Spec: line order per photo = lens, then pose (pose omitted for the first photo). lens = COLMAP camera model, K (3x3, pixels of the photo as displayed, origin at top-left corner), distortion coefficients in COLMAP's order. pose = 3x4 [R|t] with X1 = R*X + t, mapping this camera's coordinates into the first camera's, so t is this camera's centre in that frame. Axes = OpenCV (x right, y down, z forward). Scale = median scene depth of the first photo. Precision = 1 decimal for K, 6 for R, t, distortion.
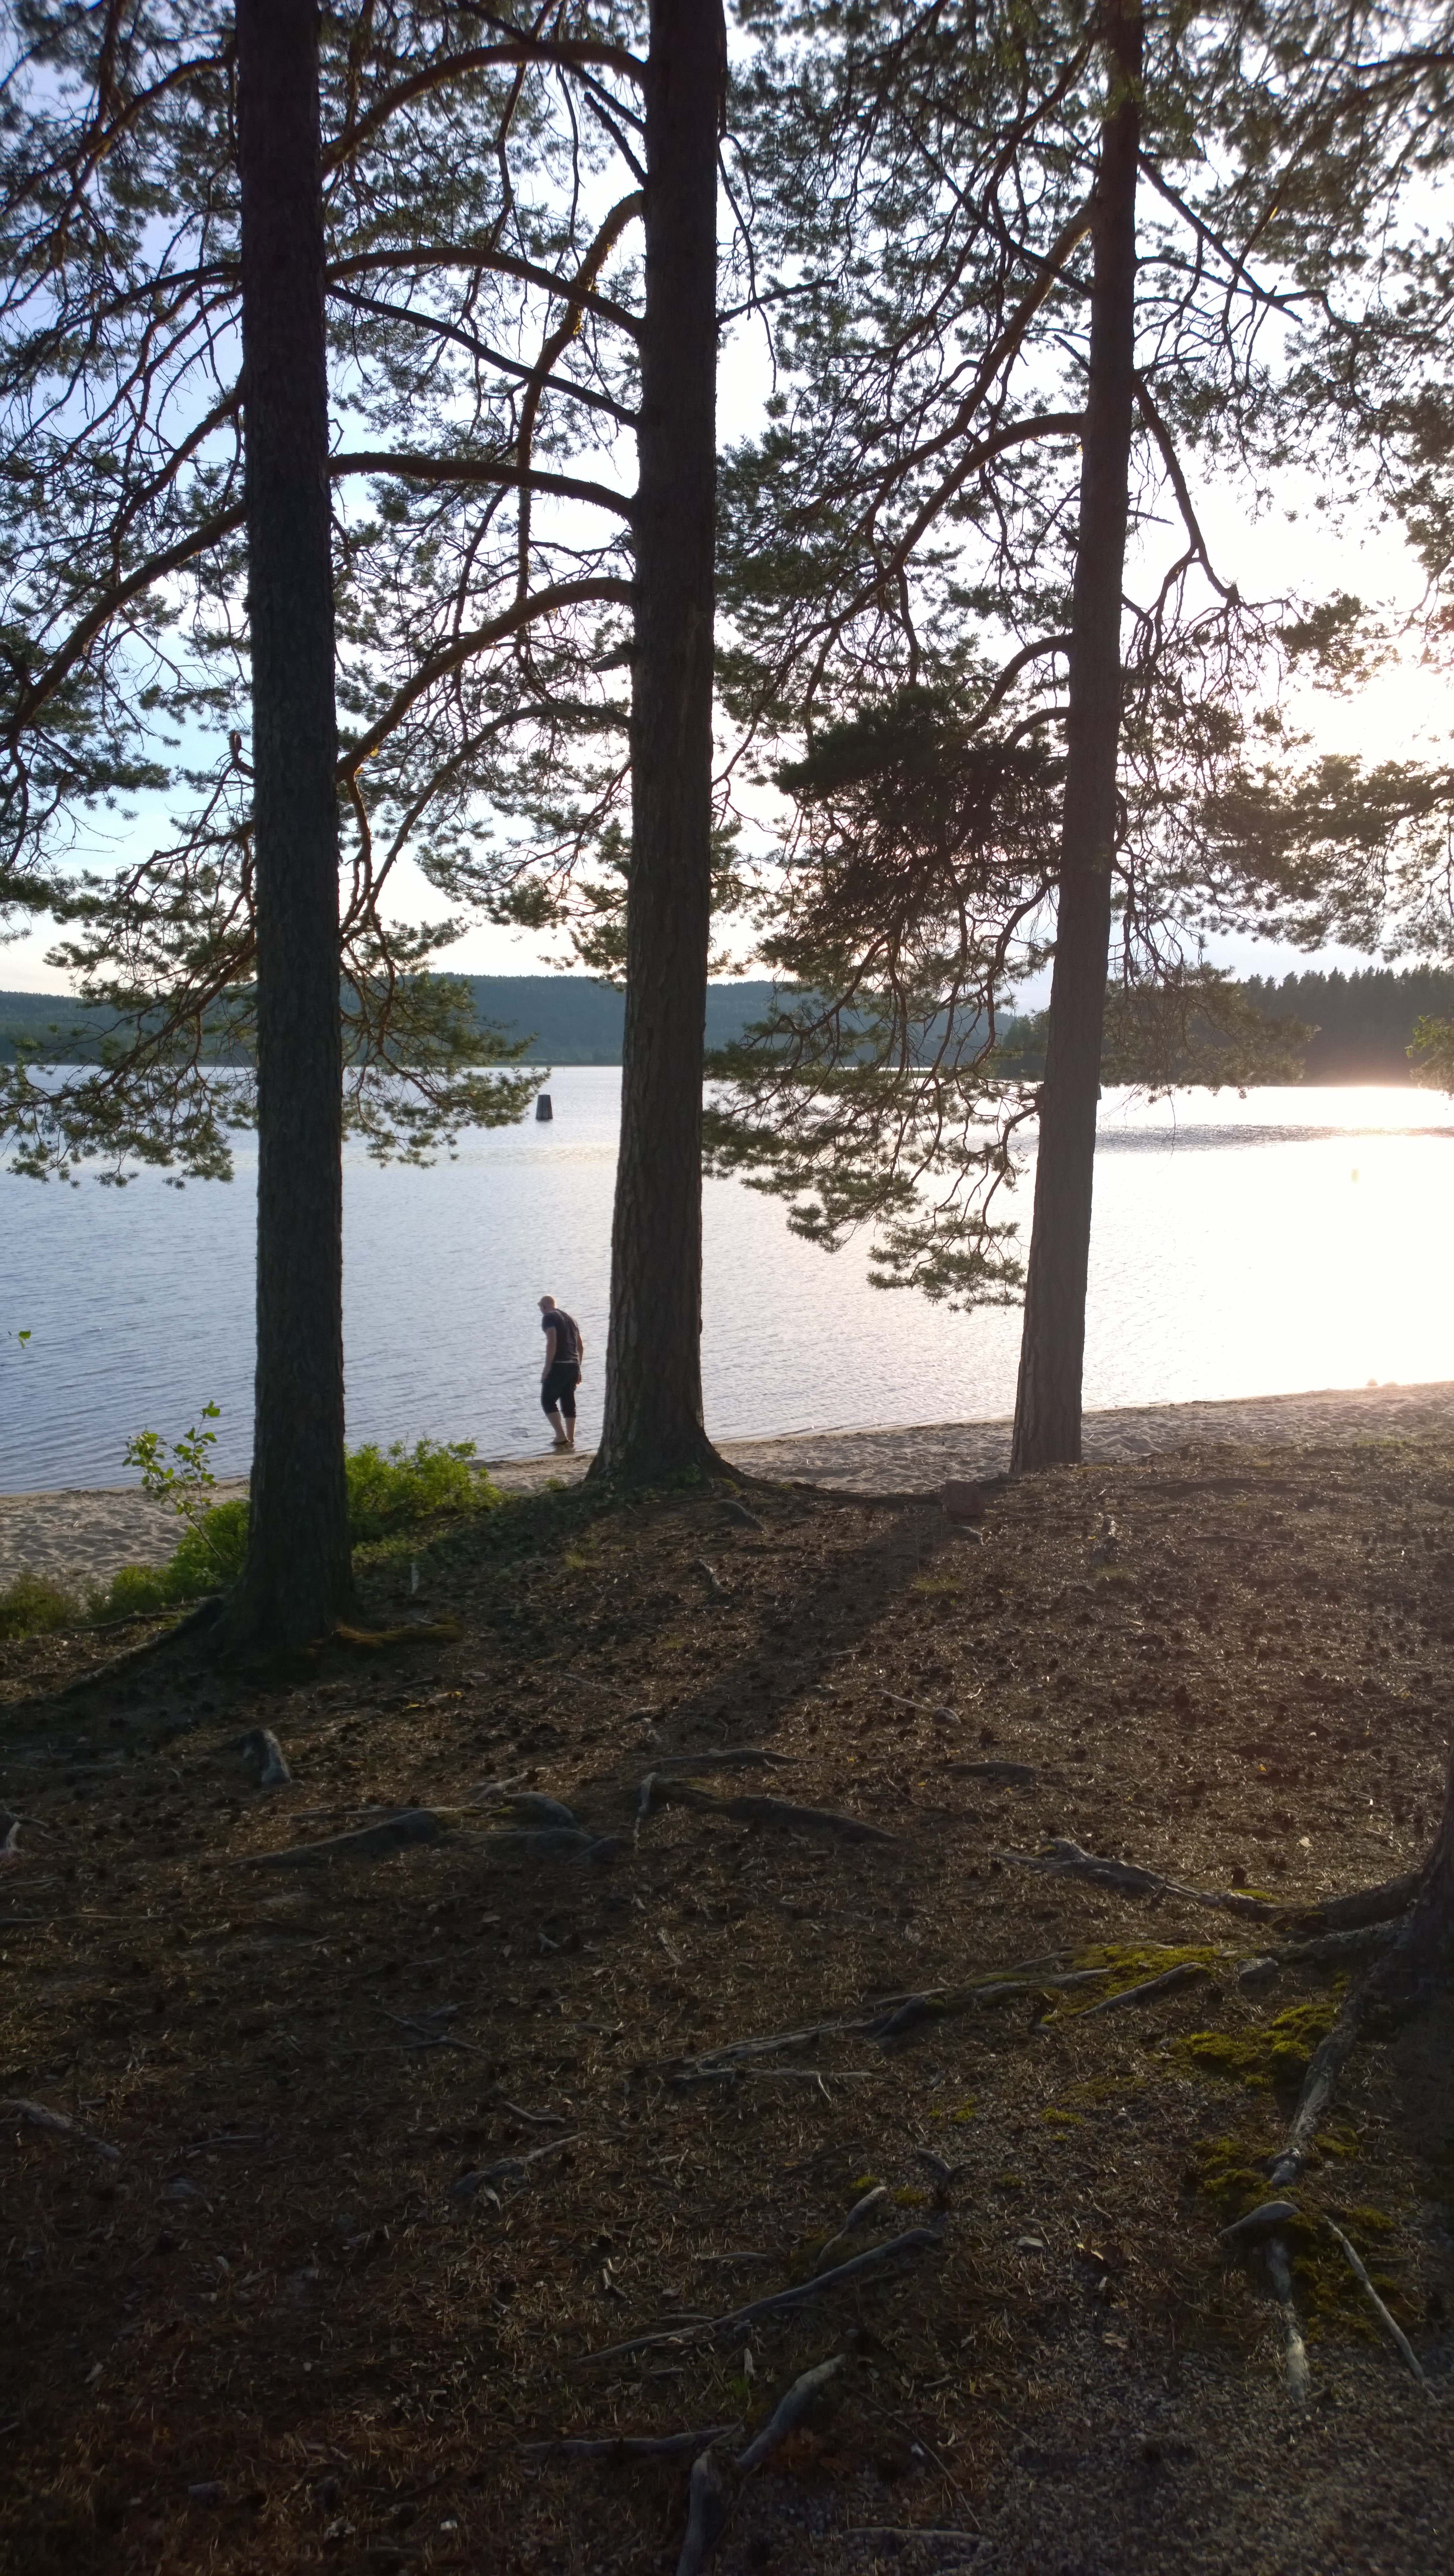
lens RADIAL K [[1860.3, 0, 718.7], [0, 1860.3, 1289.5], [0, 0, 1]] dist [0.049370, -0.048591]
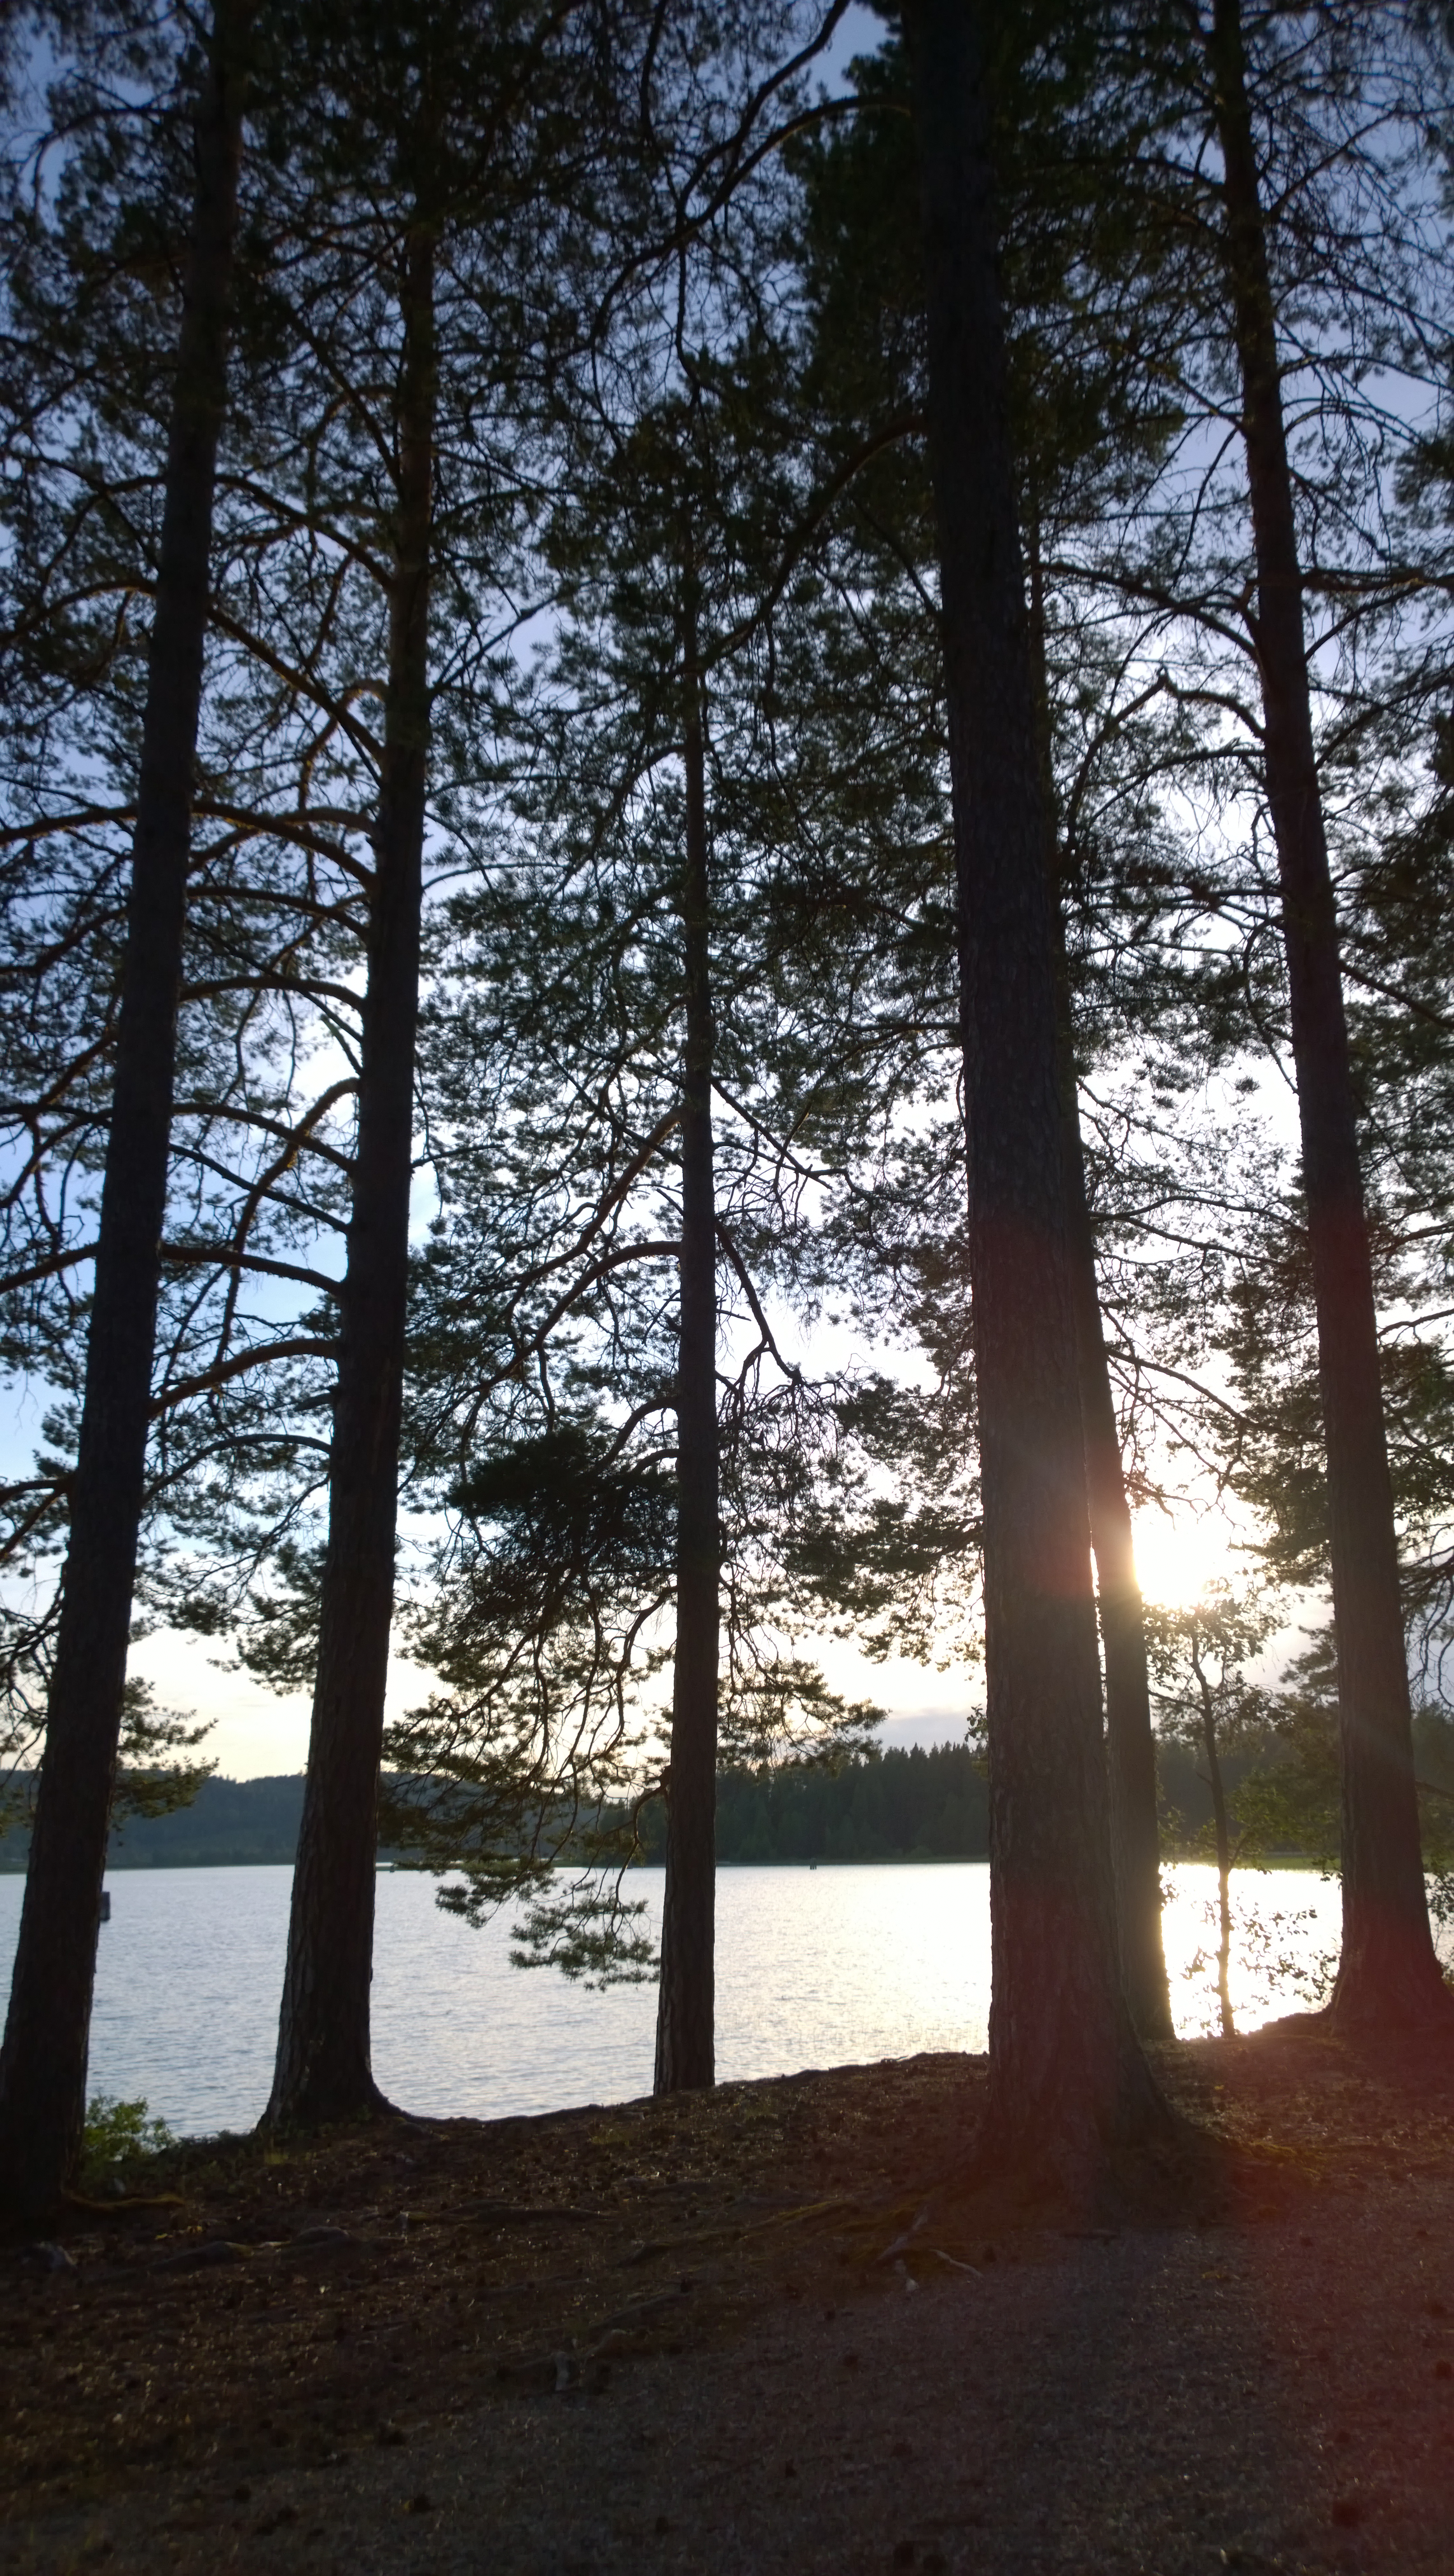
lens RADIAL K [[1860.3, 0, 756.2], [0, 1860.3, 1254.8], [0, 0, 1]] dist [0.049370, -0.048591]
pose [[0.973117, 0.044066, 0.226058, -0.045892], [0.054975, 0.908710, -0.413791, 0.084178], [-0.223655, 0.415095, 0.881859, -0.157718]]
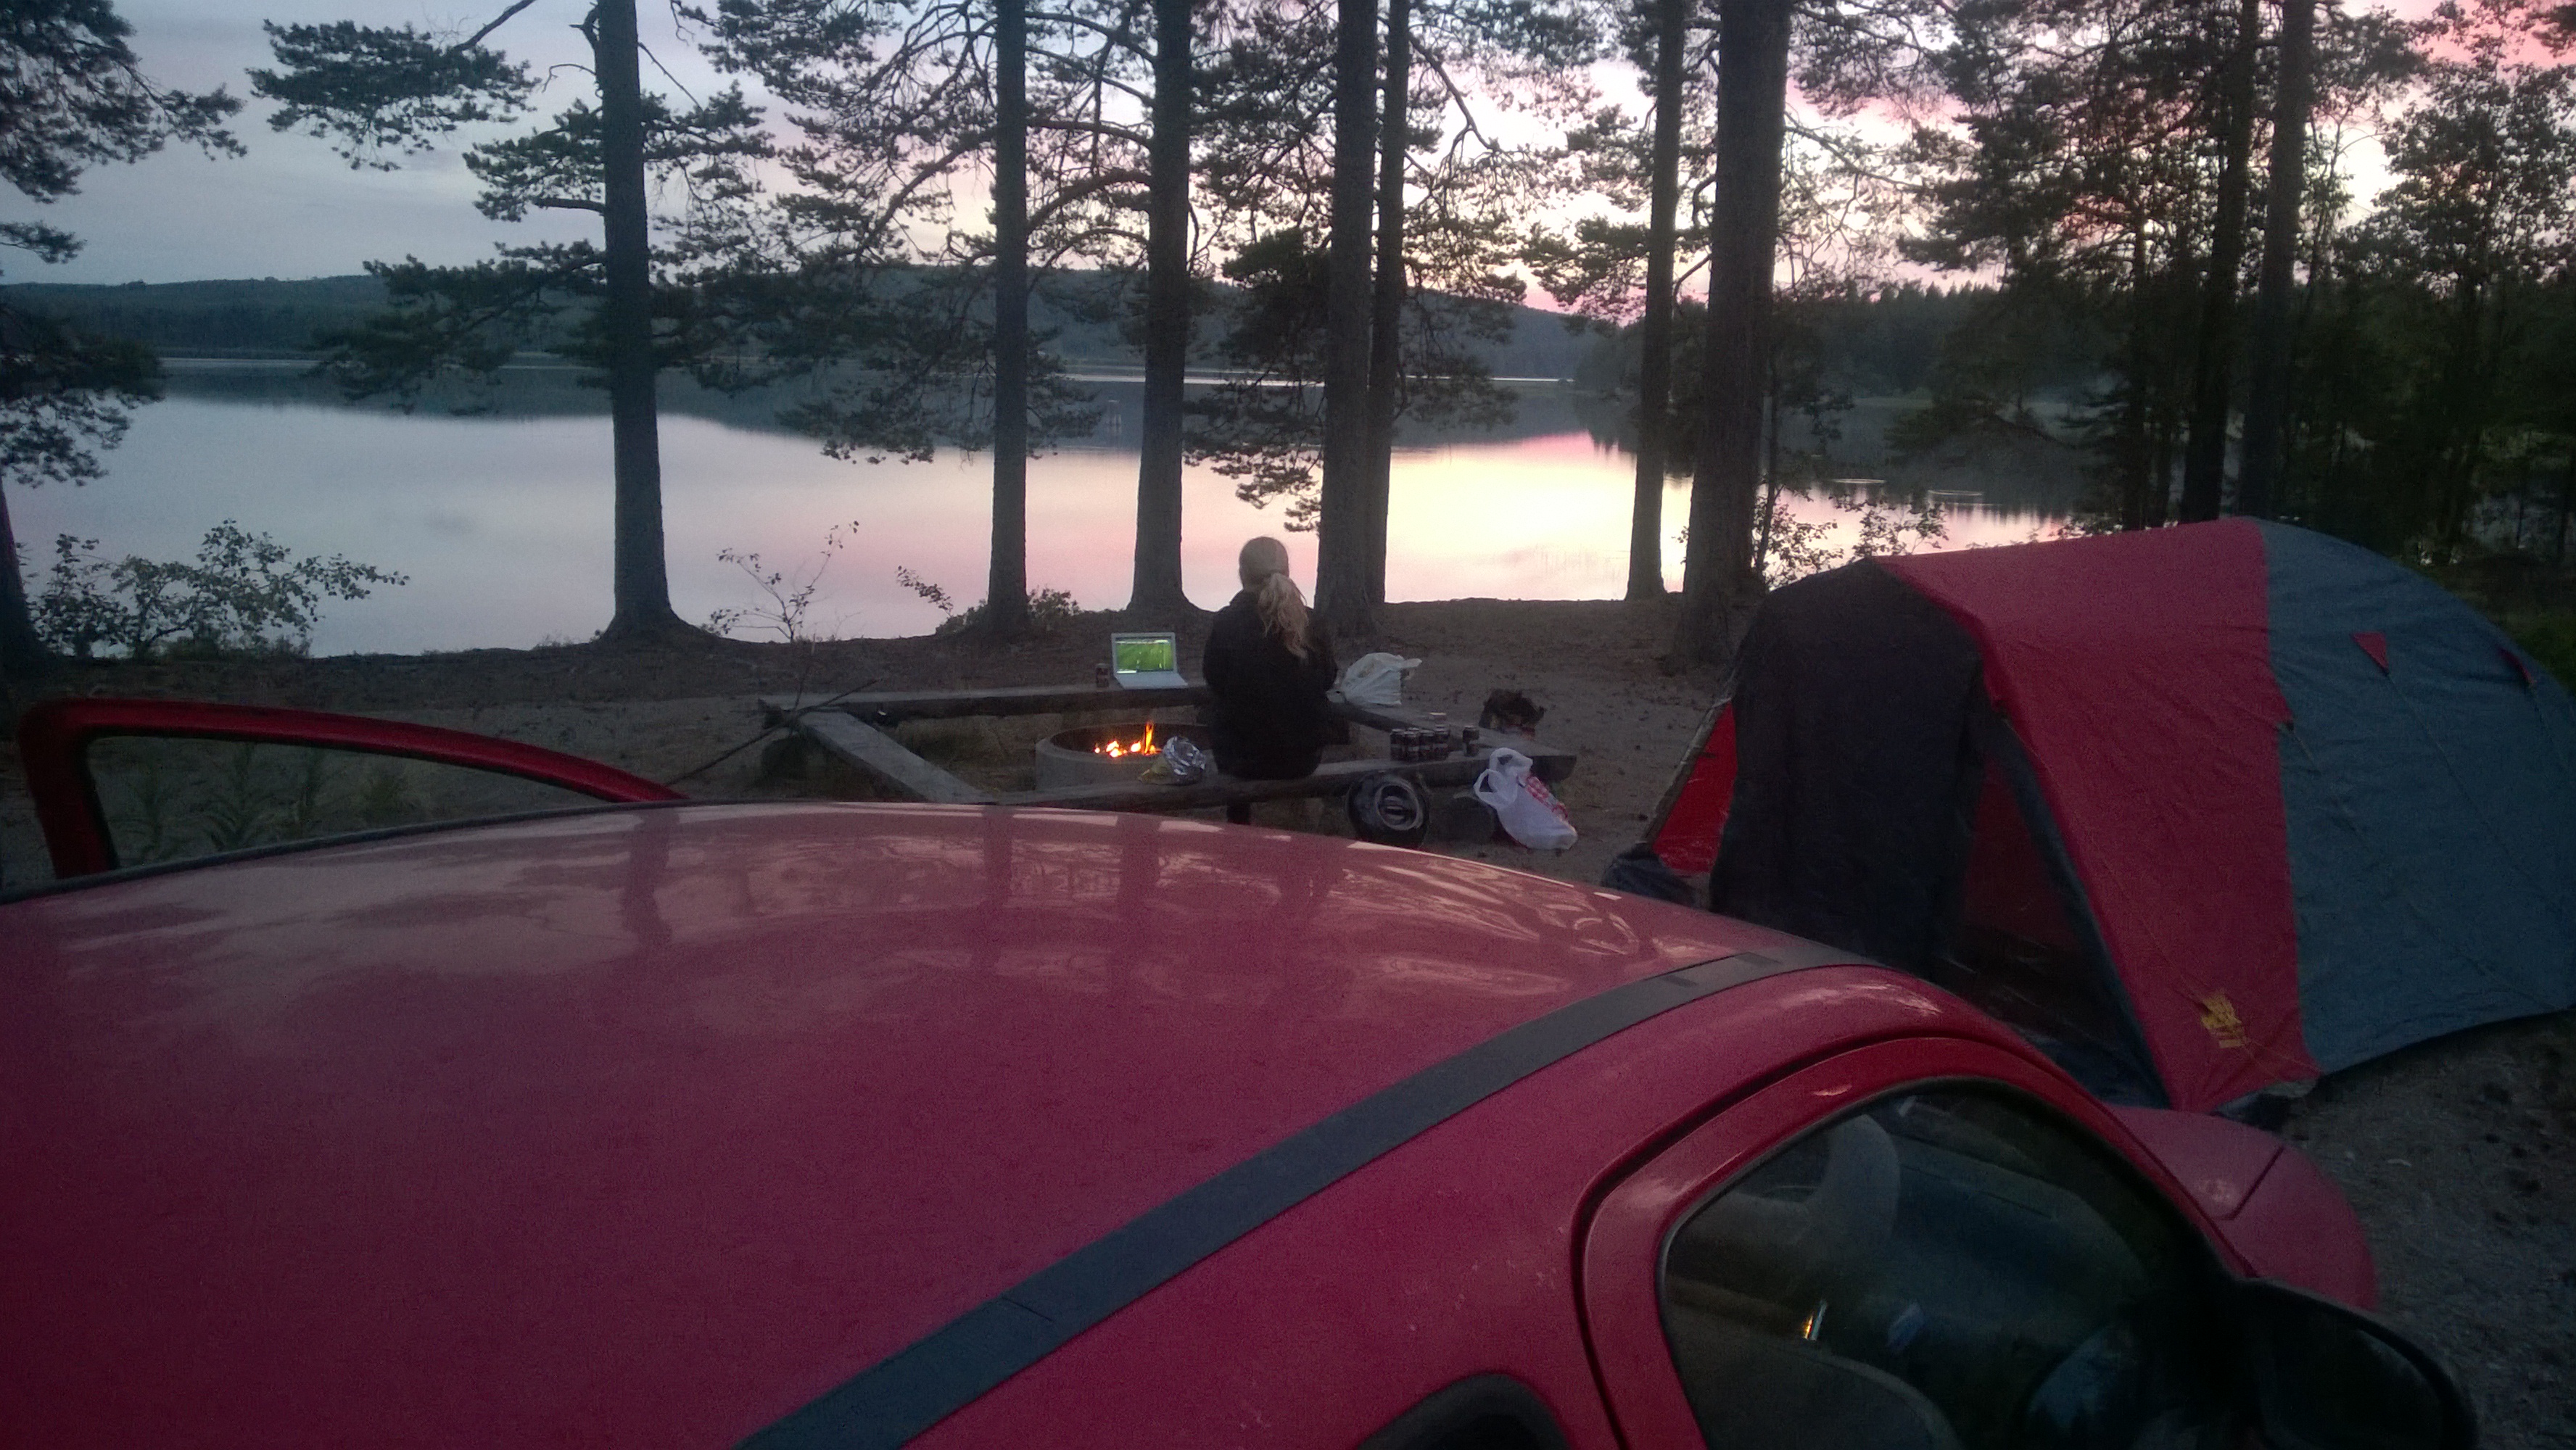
lens RADIAL K [[2005.7, 0, 1370.3], [0, 2005.7, 727.4], [0, 0, 1]] dist [-0.013348, 0.010508]
pose [[0.999240, 0.014866, 0.036029, 0.102336], [-0.016746, 0.998482, 0.052465, 0.090228], [-0.035194, -0.053029, 0.997973, -0.996569]]
